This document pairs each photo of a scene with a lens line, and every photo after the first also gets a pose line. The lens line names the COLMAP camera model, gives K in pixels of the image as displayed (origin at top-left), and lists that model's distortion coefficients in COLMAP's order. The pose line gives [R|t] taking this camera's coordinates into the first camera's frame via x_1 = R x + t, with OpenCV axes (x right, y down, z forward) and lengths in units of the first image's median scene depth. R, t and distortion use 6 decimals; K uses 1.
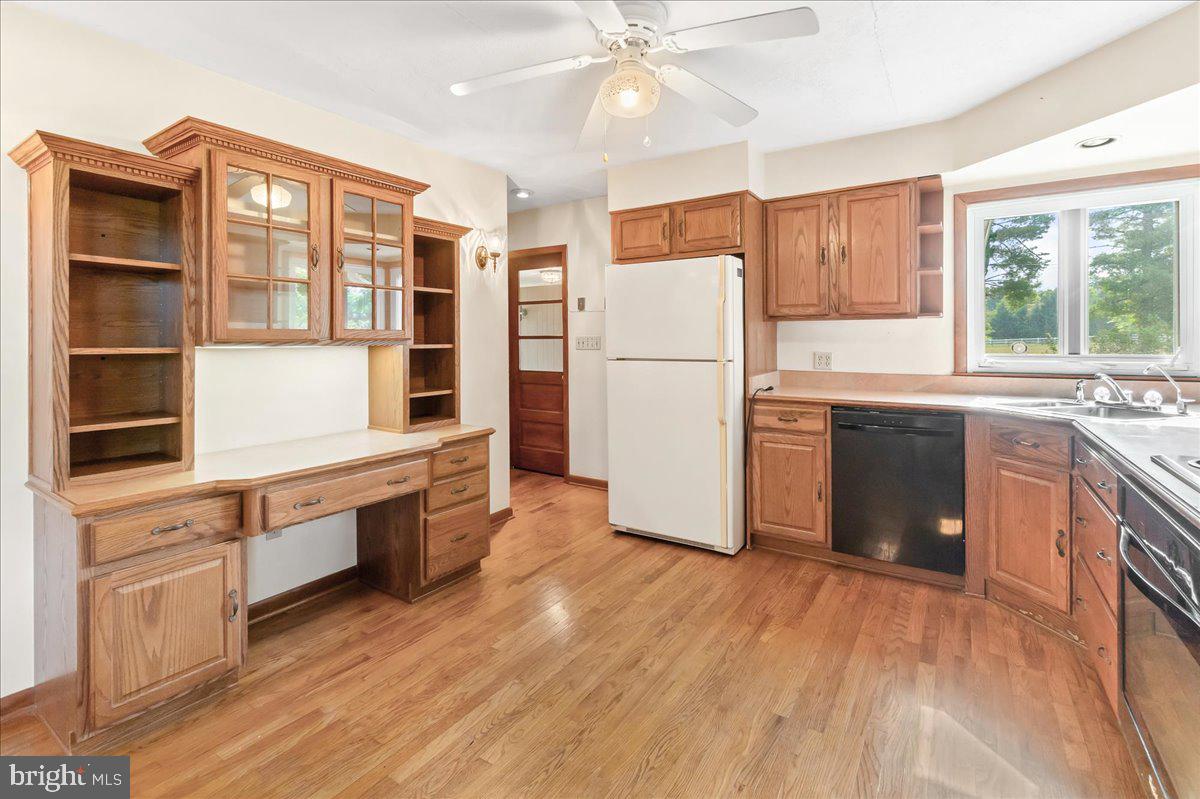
lens RADIAL K [[550.2, 0, 600.9], [0, 550.2, 340.4], [0, 0, 1]] dist [-0.003201, -0.000211]
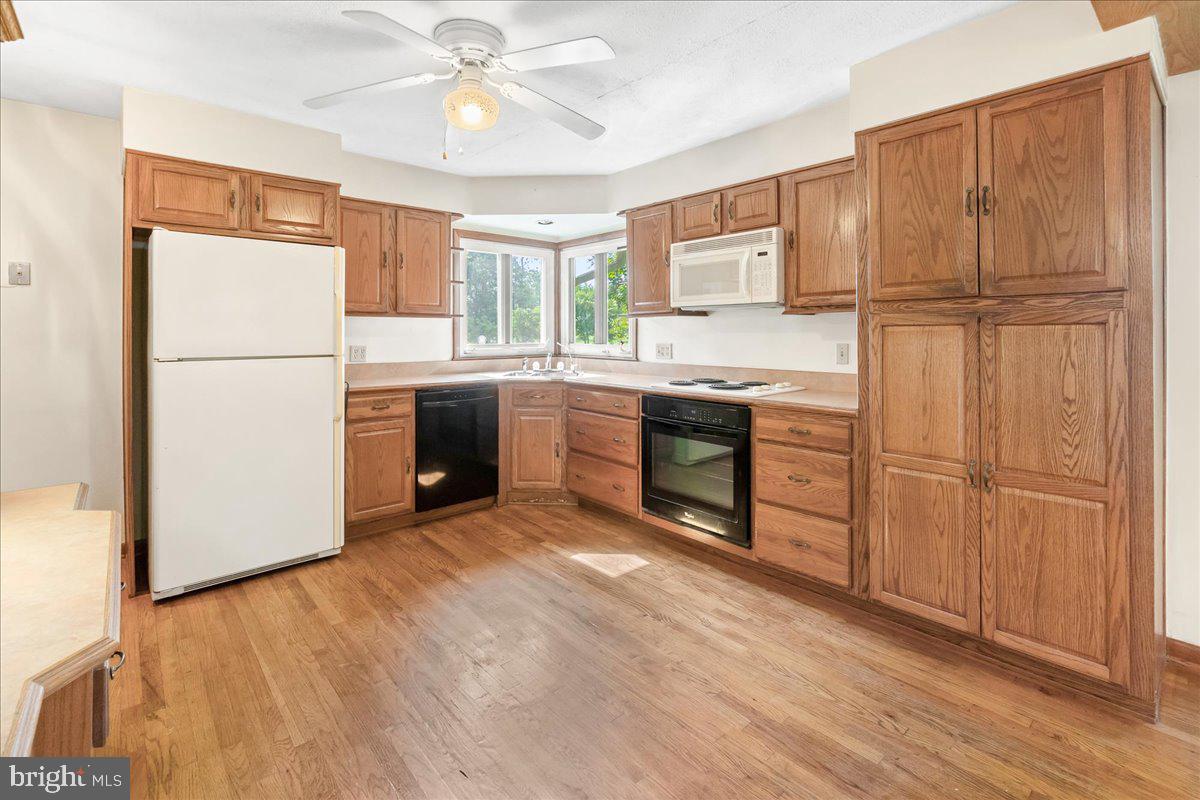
lens RADIAL K [[548.6, 0, 598.5], [0, 548.6, 330.8], [0, 0, 1]] dist [0.000419, 0.000285]
pose [[0.263180, 0.007777, 0.964715, -0.595627], [0.002935, 0.999956, -0.008862, 0.003224], [-0.964742, 0.005164, 0.263146, 0.300845]]
